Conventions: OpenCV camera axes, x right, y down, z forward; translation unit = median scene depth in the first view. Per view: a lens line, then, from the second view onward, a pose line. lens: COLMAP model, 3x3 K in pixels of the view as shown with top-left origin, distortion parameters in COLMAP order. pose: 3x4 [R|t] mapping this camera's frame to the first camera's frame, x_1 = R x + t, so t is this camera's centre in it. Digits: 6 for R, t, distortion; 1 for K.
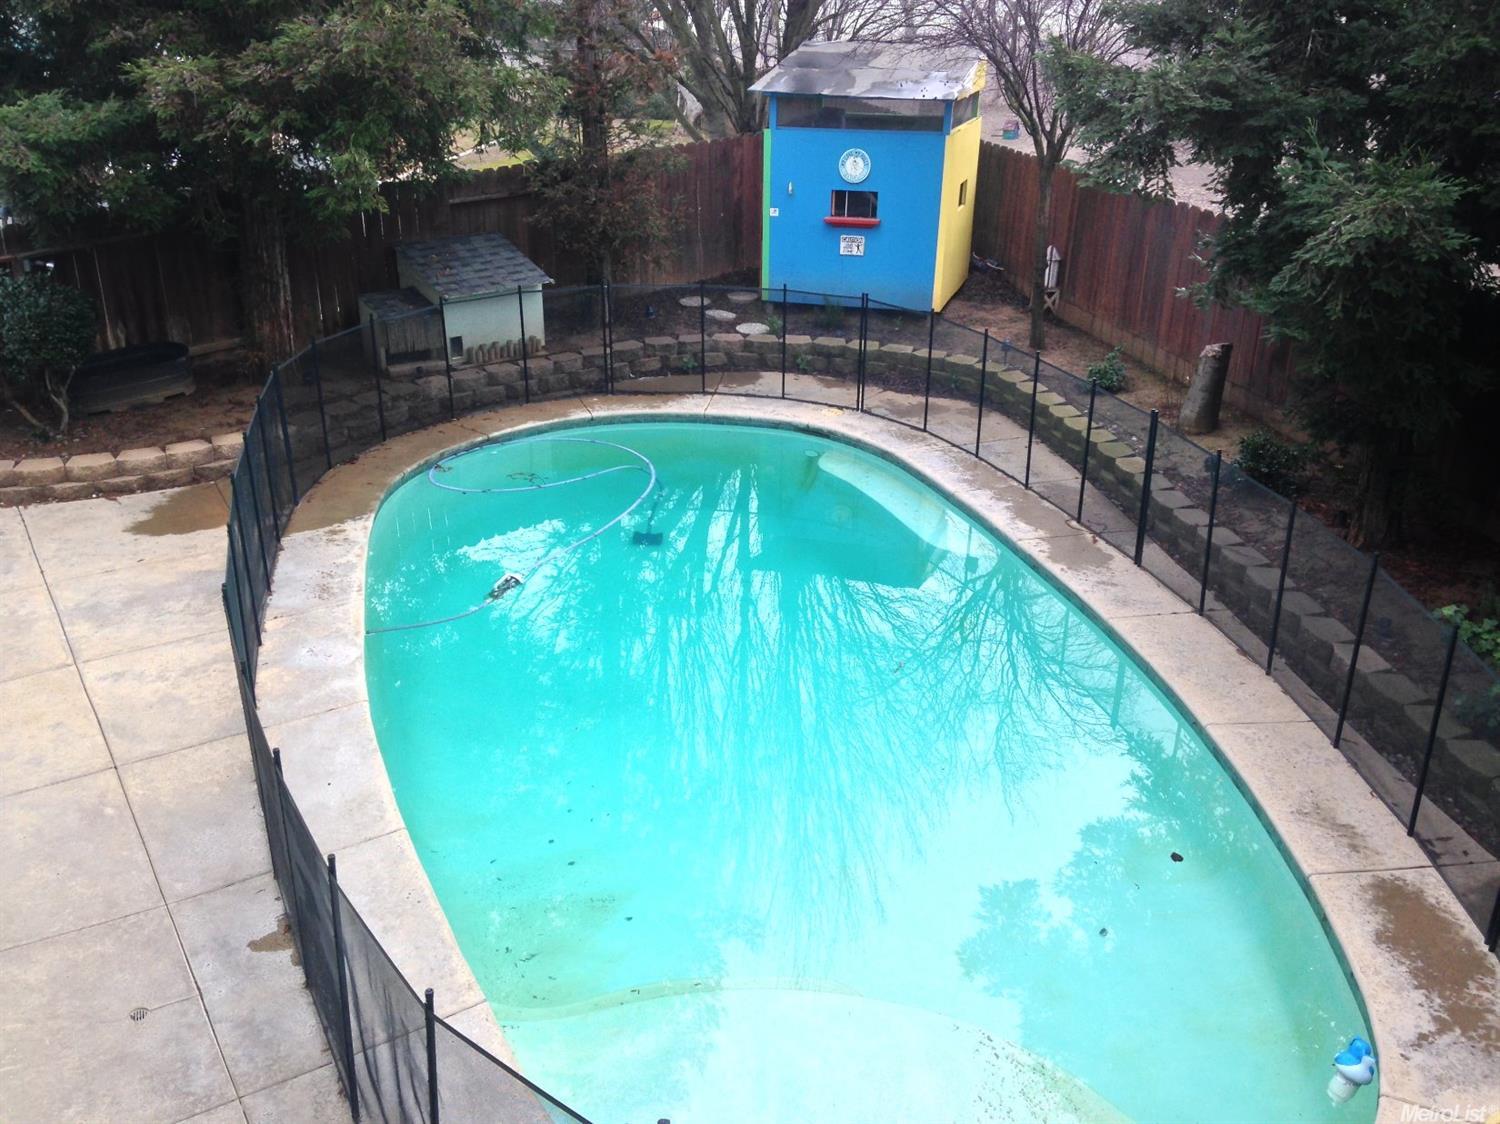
lens RADIAL K [[1364.6, 0, 743.7], [0, 1364.6, 562.9], [0, 0, 1]] dist [0.156510, -0.243839]
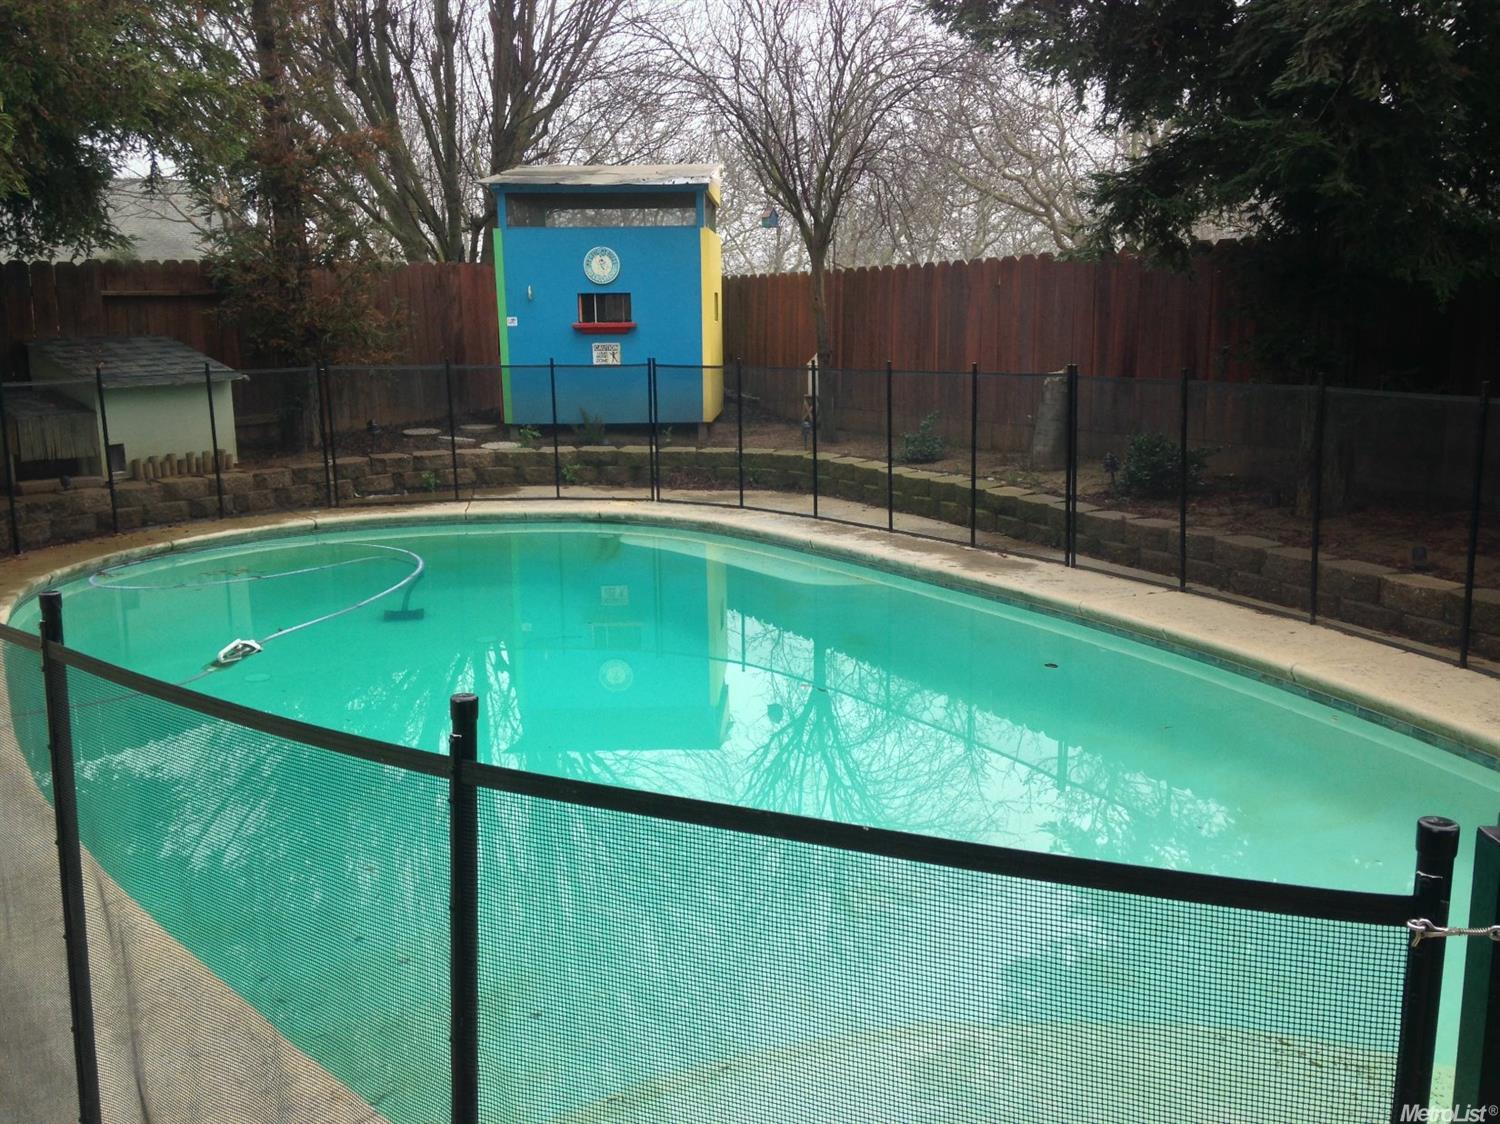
lens RADIAL K [[1364.6, 0, 754.1], [0, 1364.6, 554.1], [0, 0, 1]] dist [0.156510, -0.243839]
pose [[0.963499, -0.070343, 0.258305, -0.071060], [0.129315, 0.967121, -0.218984, 0.104931], [-0.234408, 0.244394, 0.940917, 0.205198]]
